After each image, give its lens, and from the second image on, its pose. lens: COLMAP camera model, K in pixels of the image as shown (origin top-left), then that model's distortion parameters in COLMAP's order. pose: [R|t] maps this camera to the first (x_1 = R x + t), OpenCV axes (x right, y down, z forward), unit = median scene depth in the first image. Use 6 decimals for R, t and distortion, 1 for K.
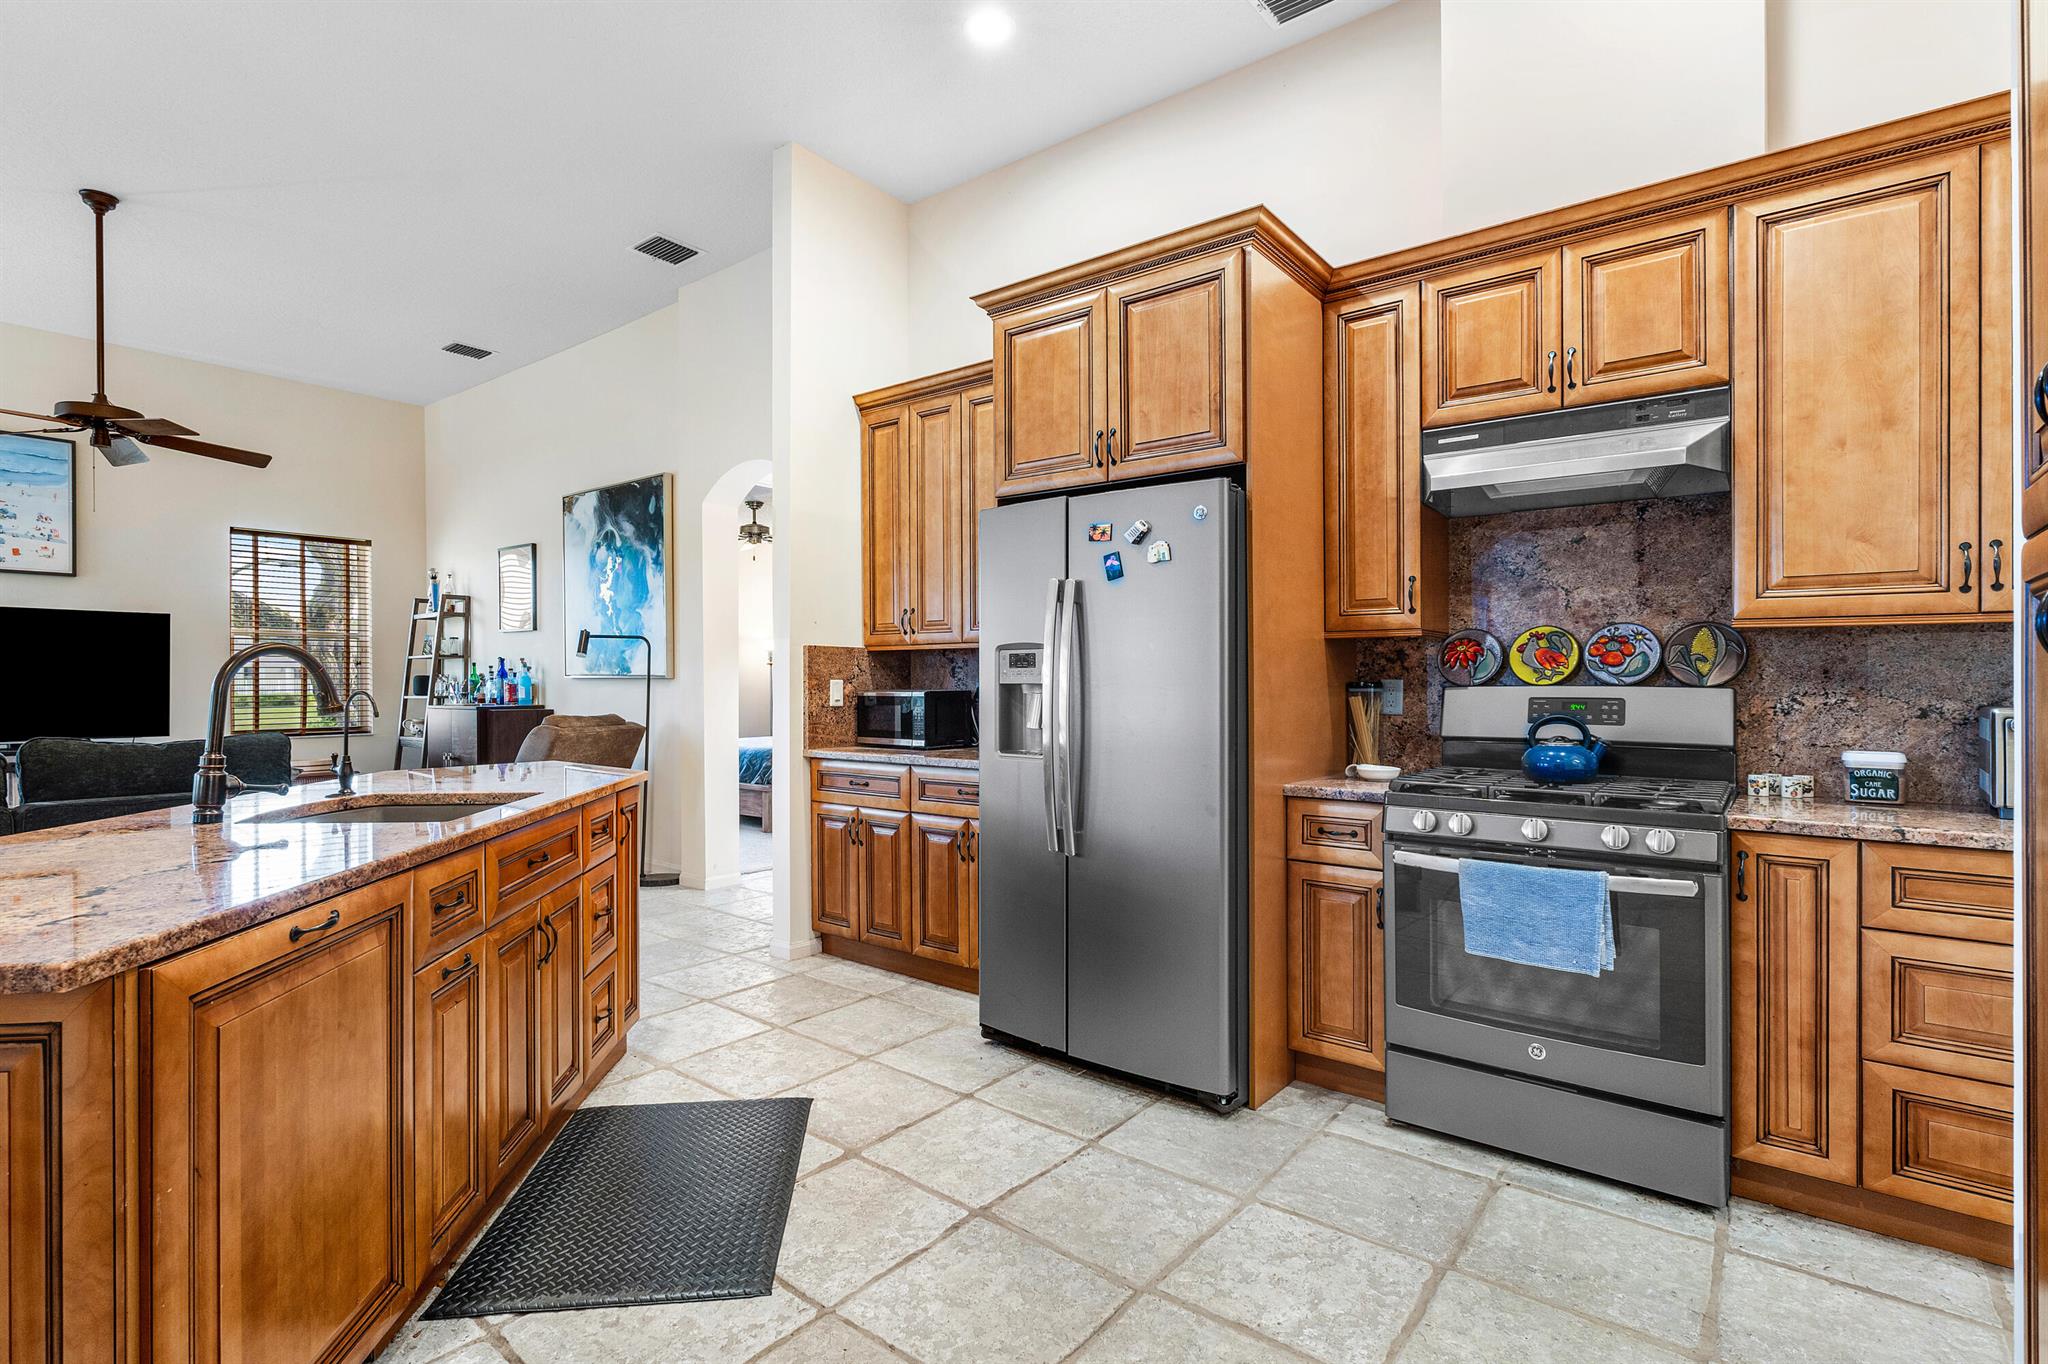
lens RADIAL K [[992.7, 0, 1023.6], [0, 992.7, 681.7], [0, 0, 1]] dist [0.009125, -0.000004]
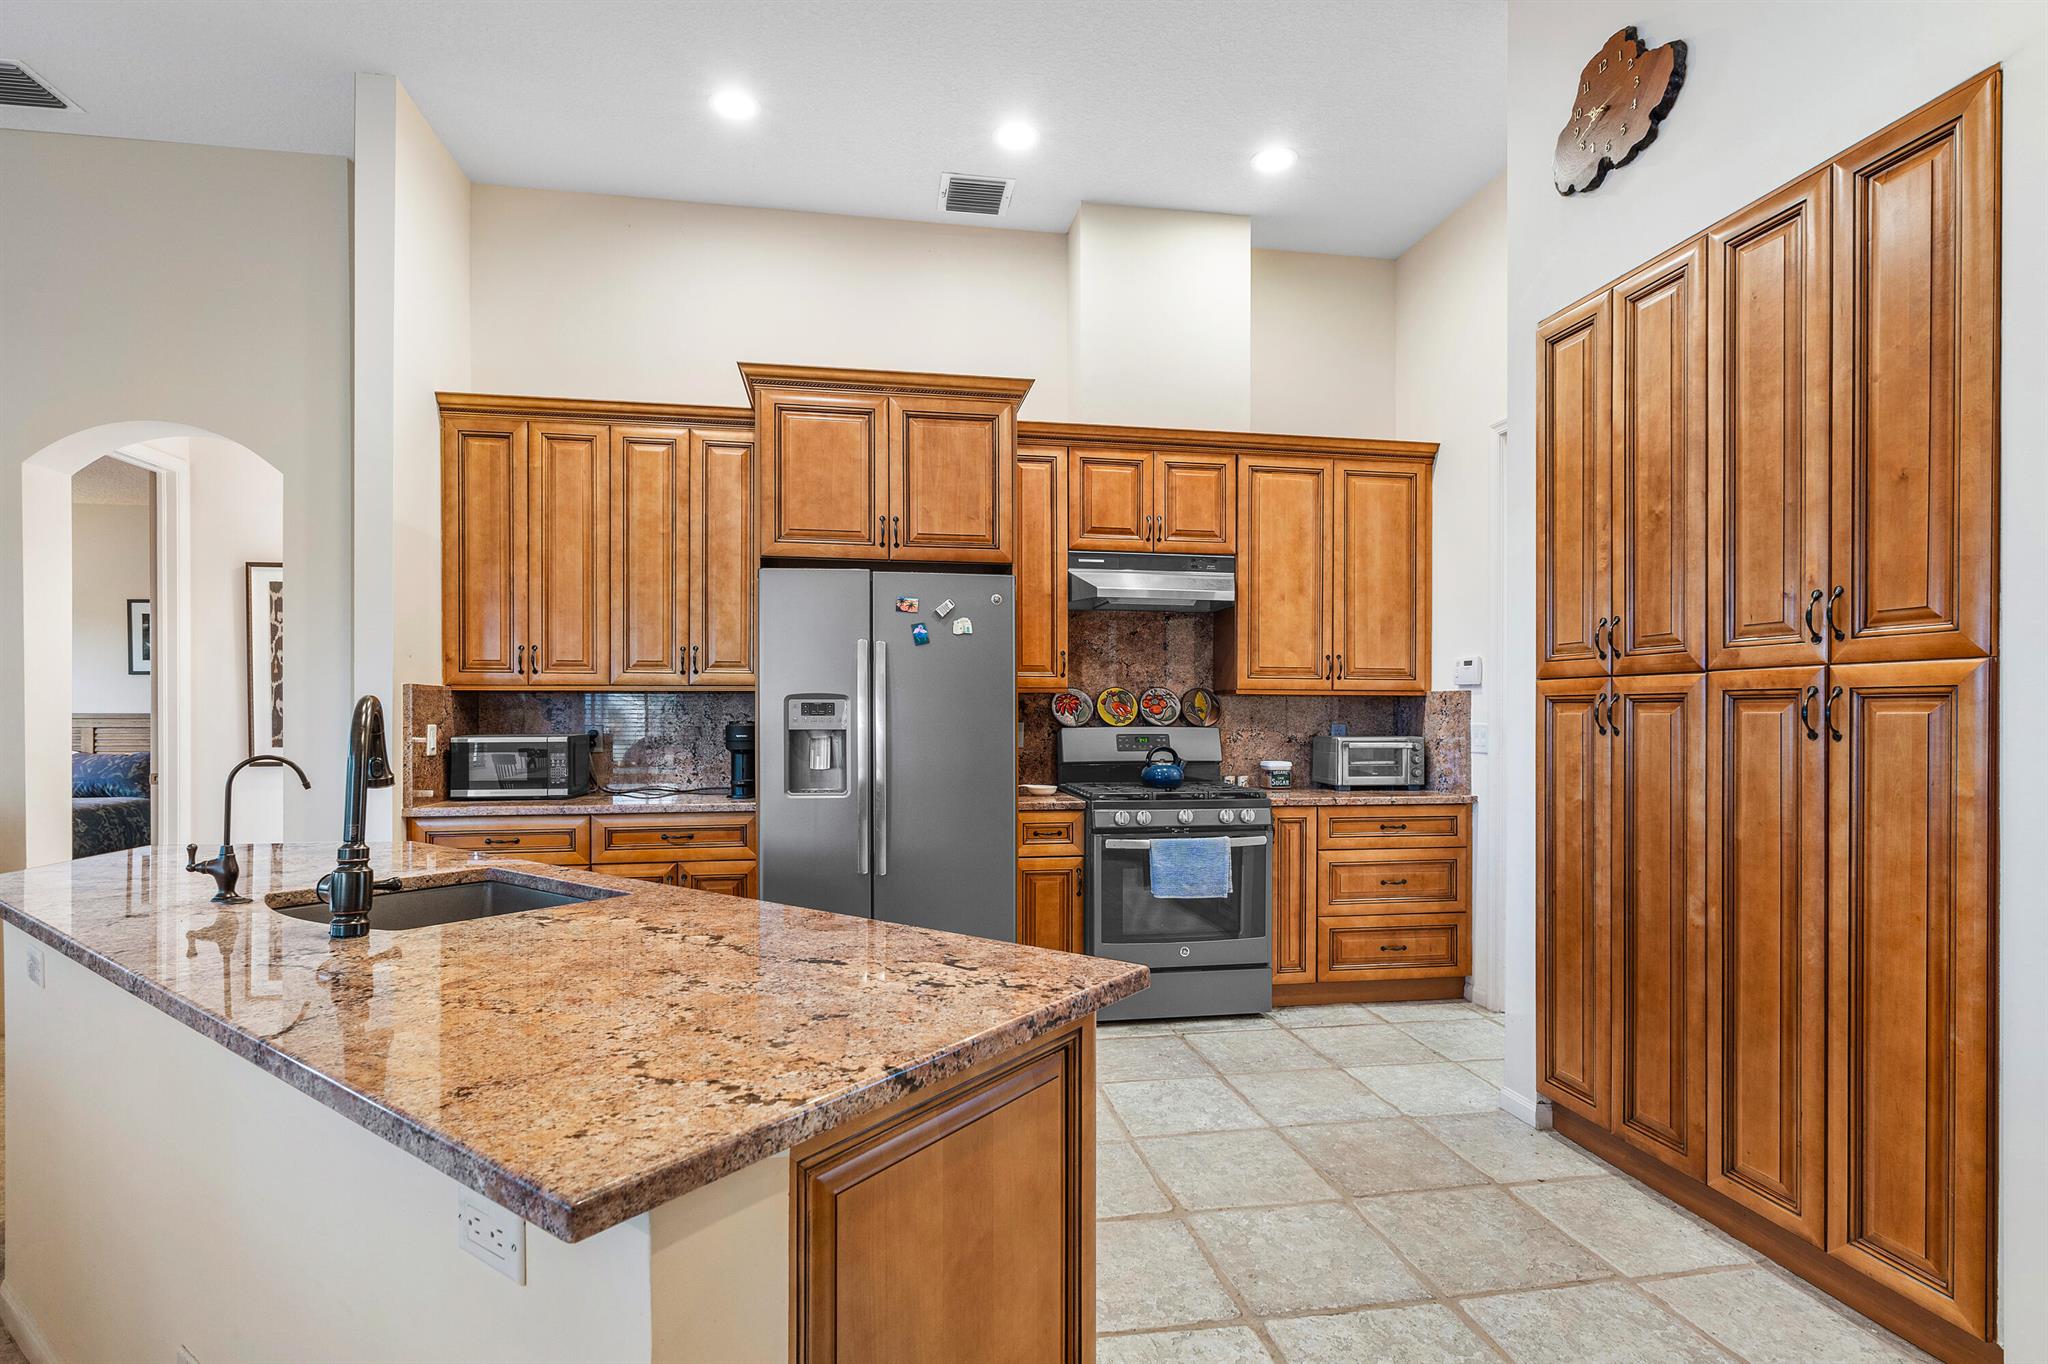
lens RADIAL K [[992.7, 0, 1019.4], [0, 992.7, 713.0], [0, 0, 1]] dist [0.009125, -0.000004]
pose [[0.678935, -0.001735, 0.734196, -0.744725], [0.000233, 0.999998, 0.002147, -0.021228], [-0.734198, -0.001286, 0.678934, 0.077928]]
